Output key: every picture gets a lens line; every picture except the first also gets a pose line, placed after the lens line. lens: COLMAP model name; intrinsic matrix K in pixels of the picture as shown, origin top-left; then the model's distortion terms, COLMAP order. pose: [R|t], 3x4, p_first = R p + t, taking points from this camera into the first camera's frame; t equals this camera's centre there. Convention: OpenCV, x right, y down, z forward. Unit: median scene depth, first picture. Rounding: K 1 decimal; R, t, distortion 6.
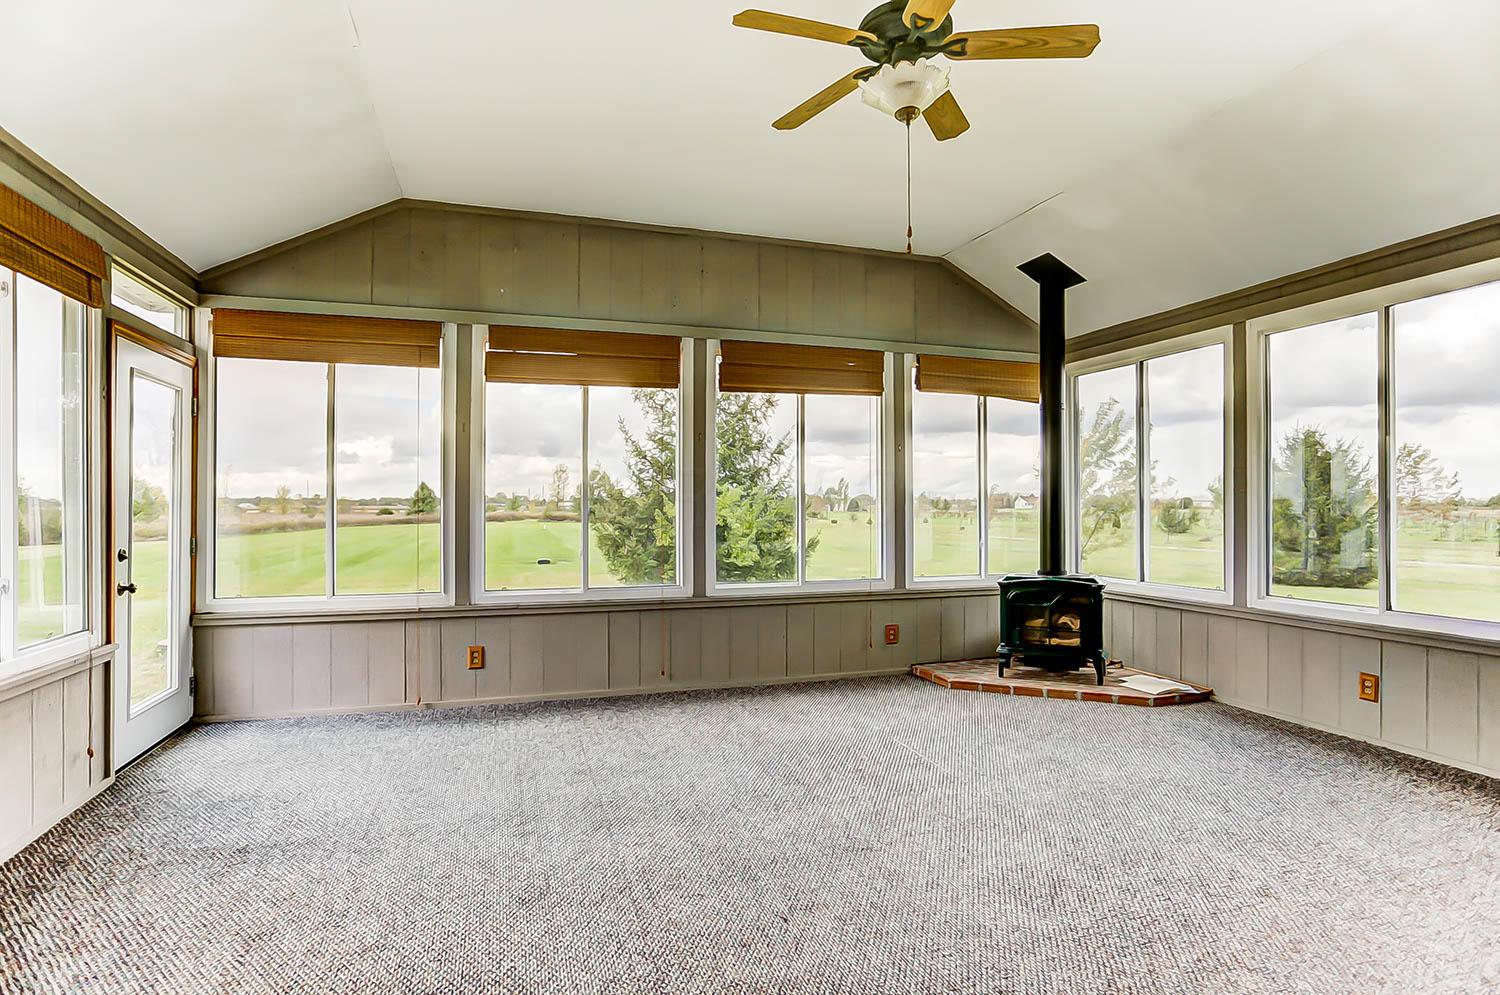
lens RADIAL K [[793.7, 0, 750.0], [0, 793.7, 497.5], [0, 0, 1]] dist [-0.035960, 0.000385]
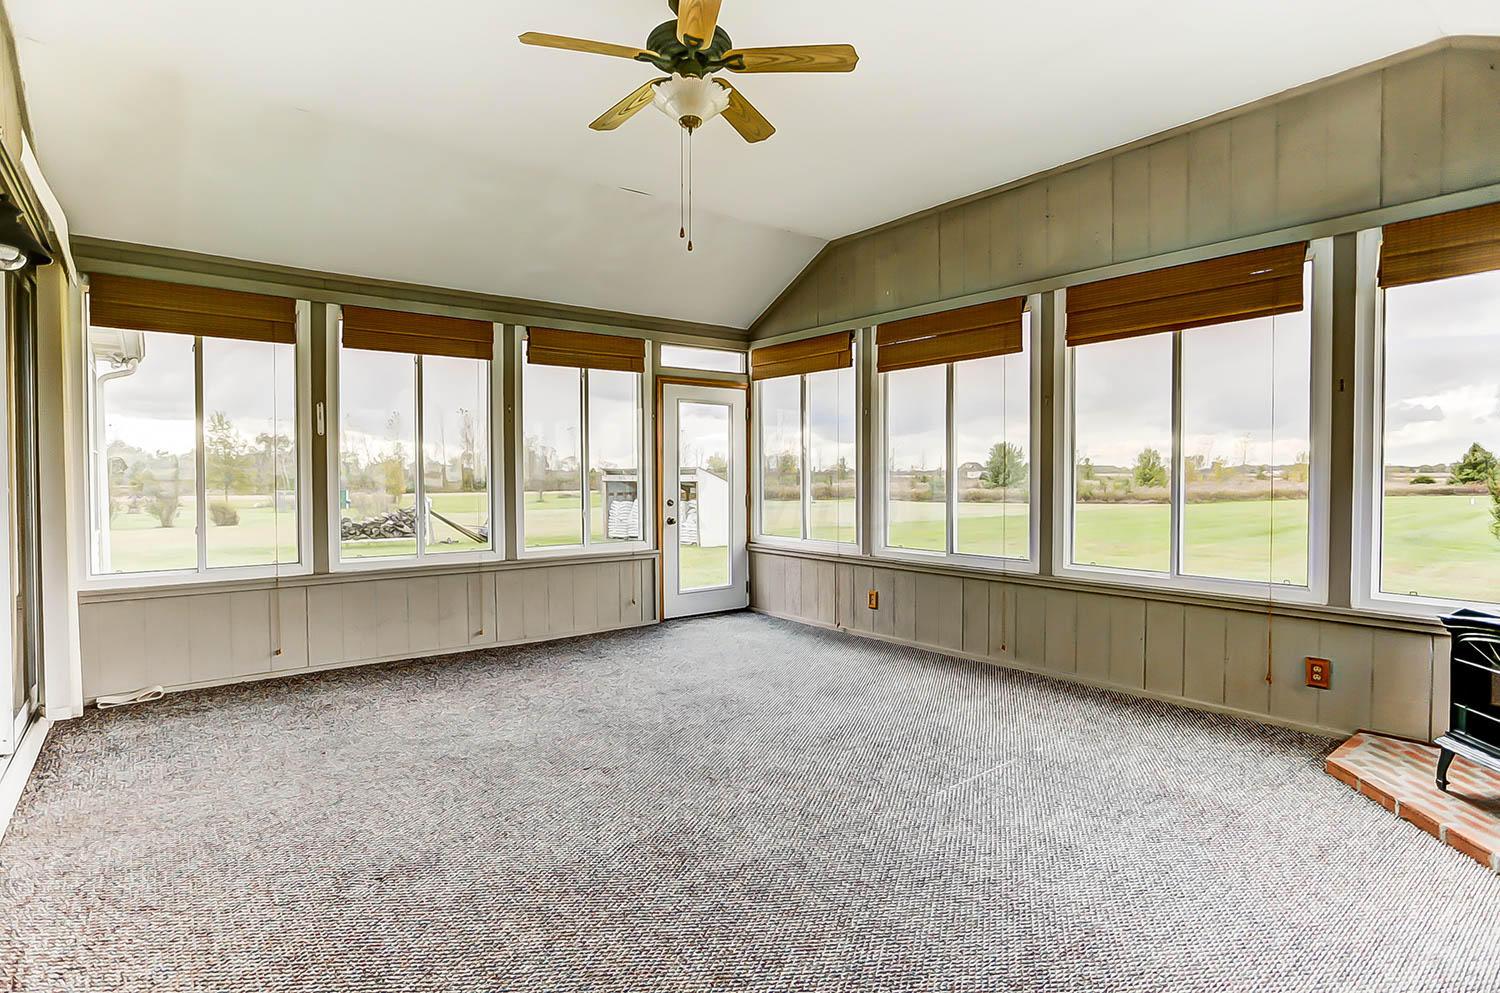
lens RADIAL K [[793.7, 0, 750.0], [0, 793.7, 496.5], [0, 0, 1]] dist [-0.035960, 0.000385]
pose [[0.332269, 0.026937, -0.942800, 0.754748], [0.012071, 0.999389, 0.032808, -0.000367], [0.943107, -0.022281, 0.331741, 0.415558]]
